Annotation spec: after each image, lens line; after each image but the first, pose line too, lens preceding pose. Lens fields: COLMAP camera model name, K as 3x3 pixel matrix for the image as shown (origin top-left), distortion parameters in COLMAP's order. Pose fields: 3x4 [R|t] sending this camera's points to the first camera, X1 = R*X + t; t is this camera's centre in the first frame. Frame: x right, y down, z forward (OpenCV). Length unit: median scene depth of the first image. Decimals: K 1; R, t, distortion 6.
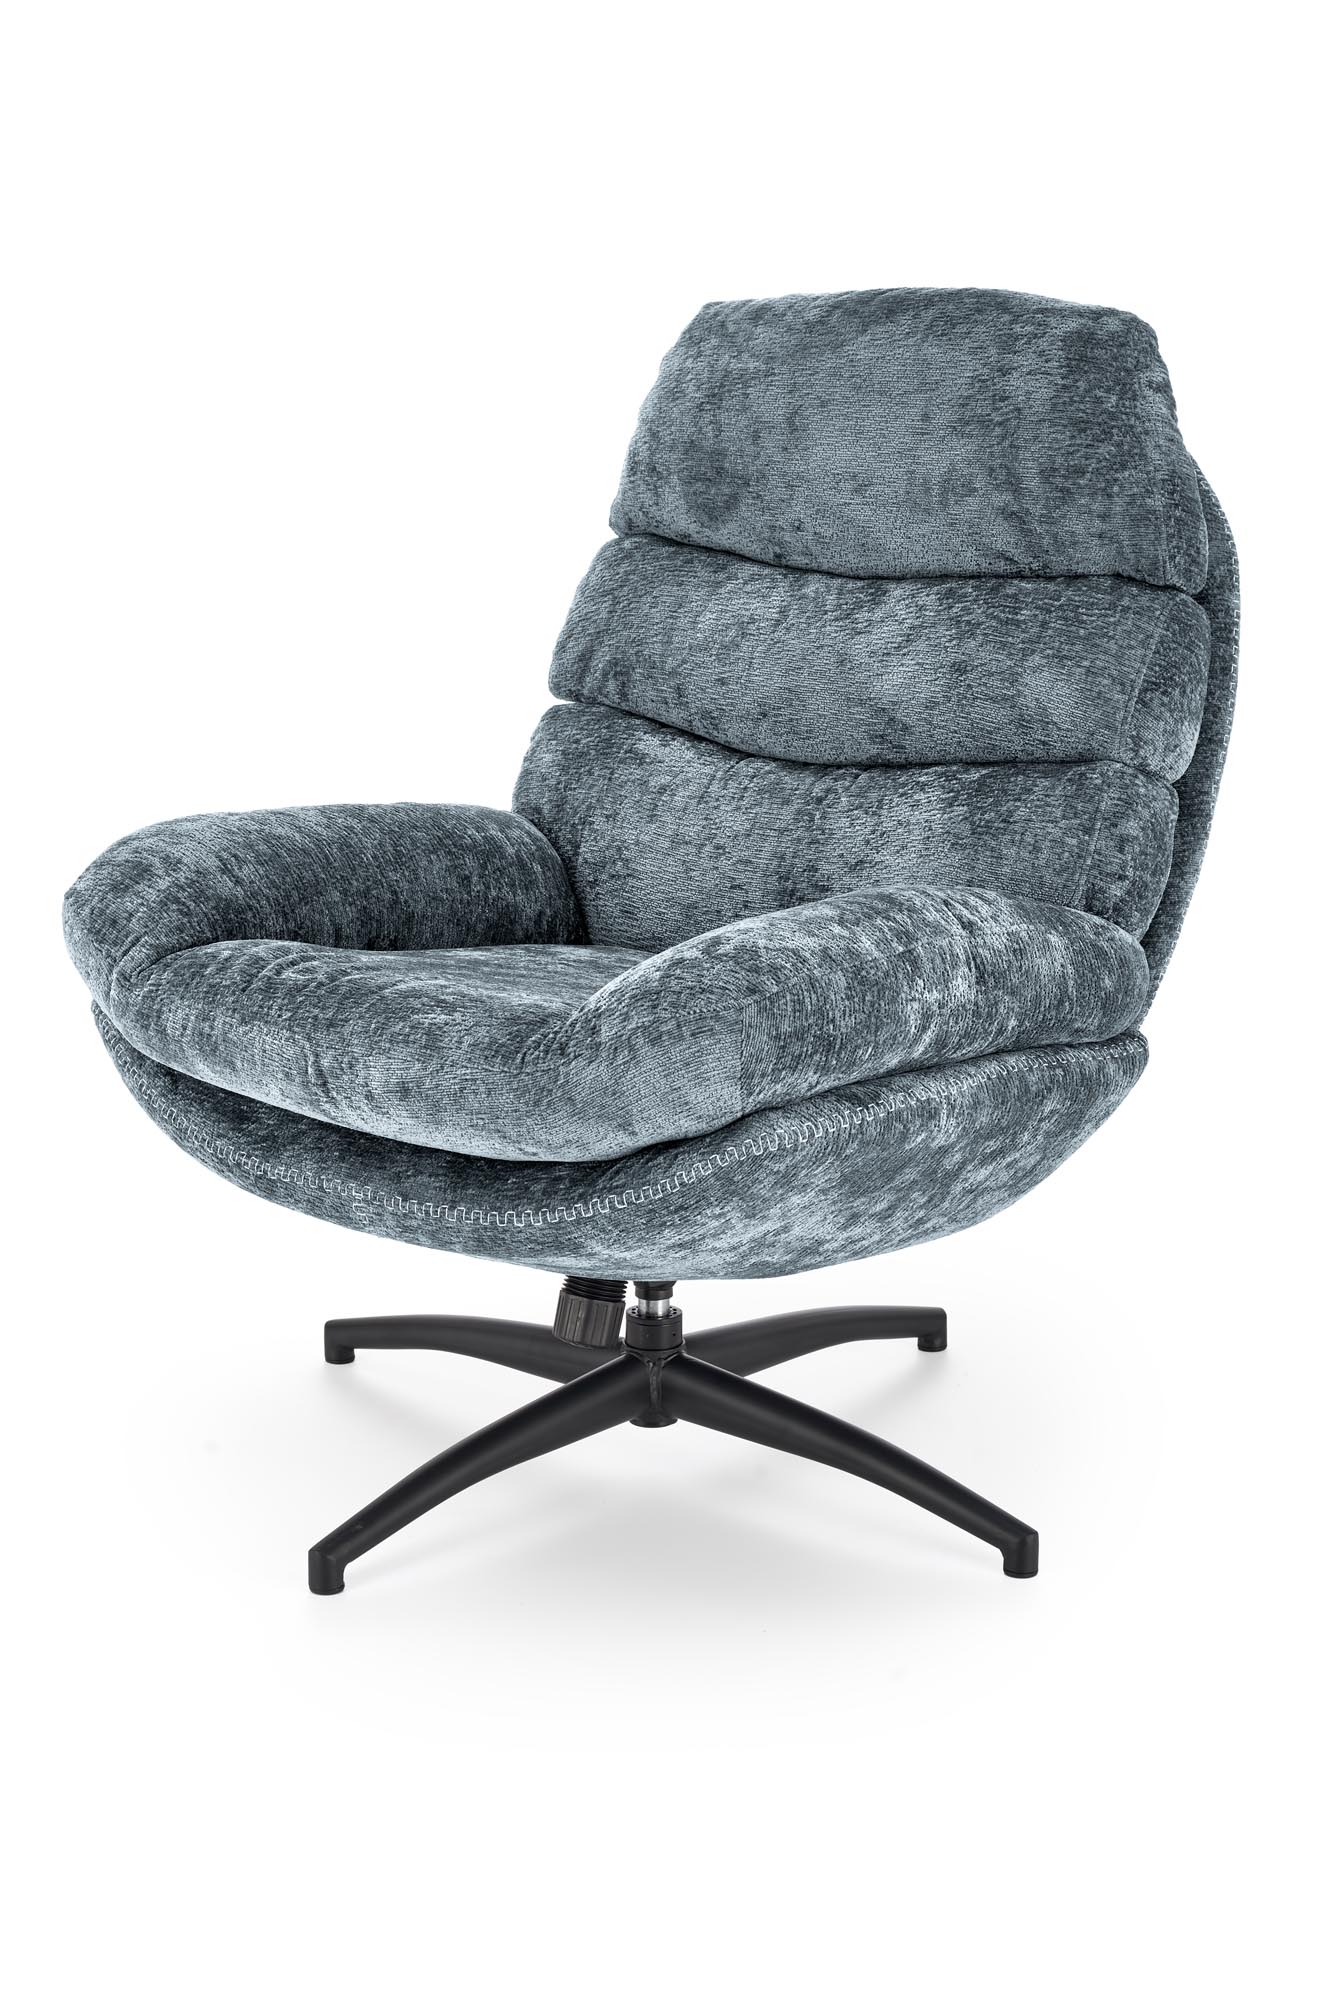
lens RADIAL K [[4167.1, 0, 667.5], [0, 4167.1, 1000.0], [0, 0, 1]] dist [0.019242, 0.058050]
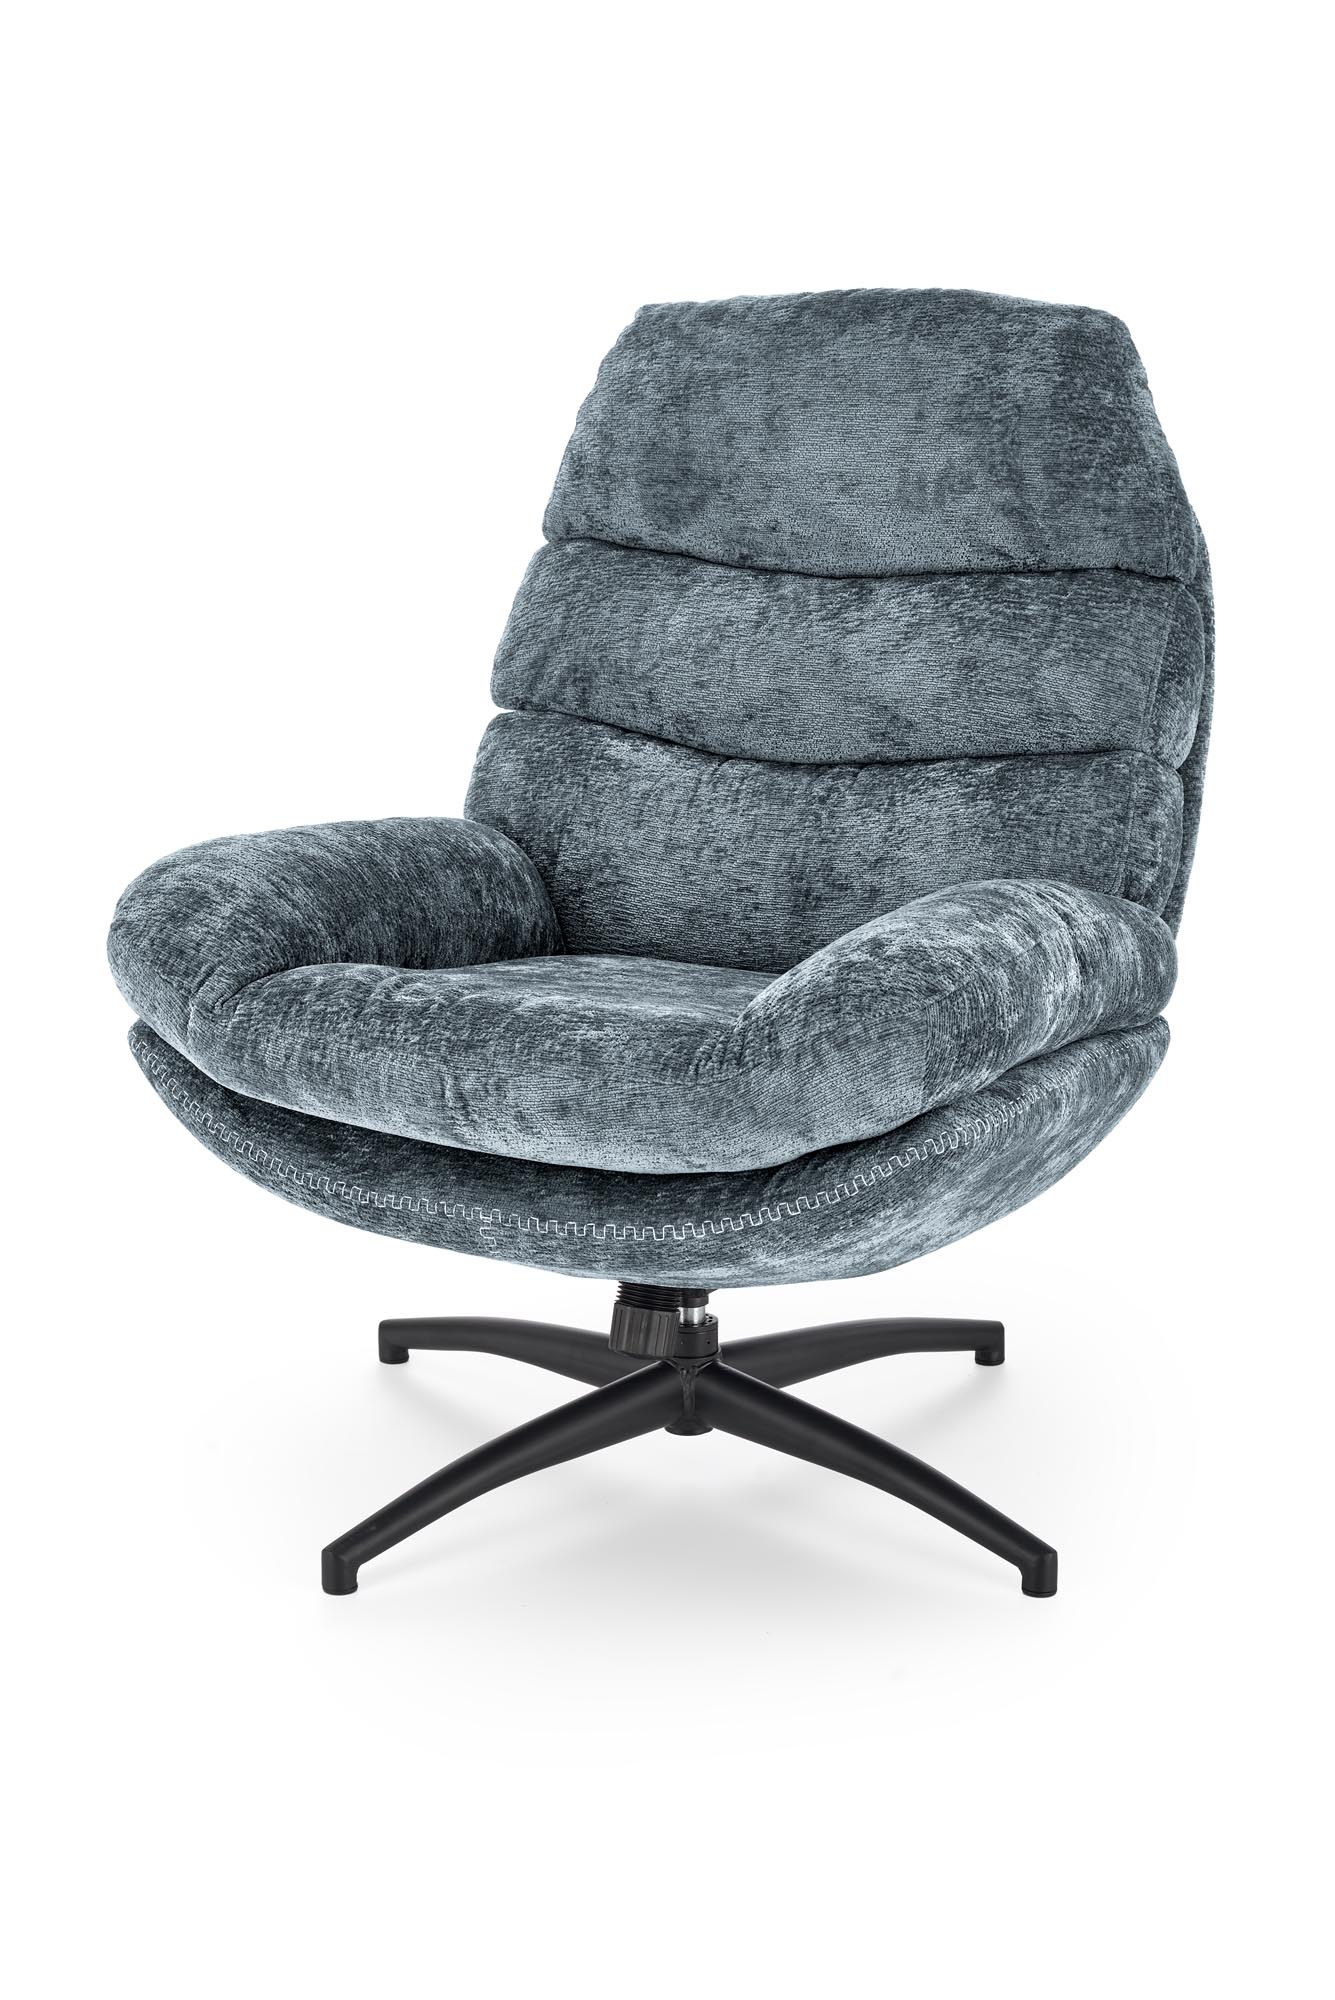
lens RADIAL K [[4187.2, 0, 667.5], [0, 4187.2, 1000.0], [0, 0, 1]] dist [0.039748, -0.252825]
pose [[0.972836, -0.047791, 0.226510, -0.236379], [0.047492, 0.998849, 0.006774, -0.008612], [-0.226573, 0.004168, 0.973985, 0.027989]]
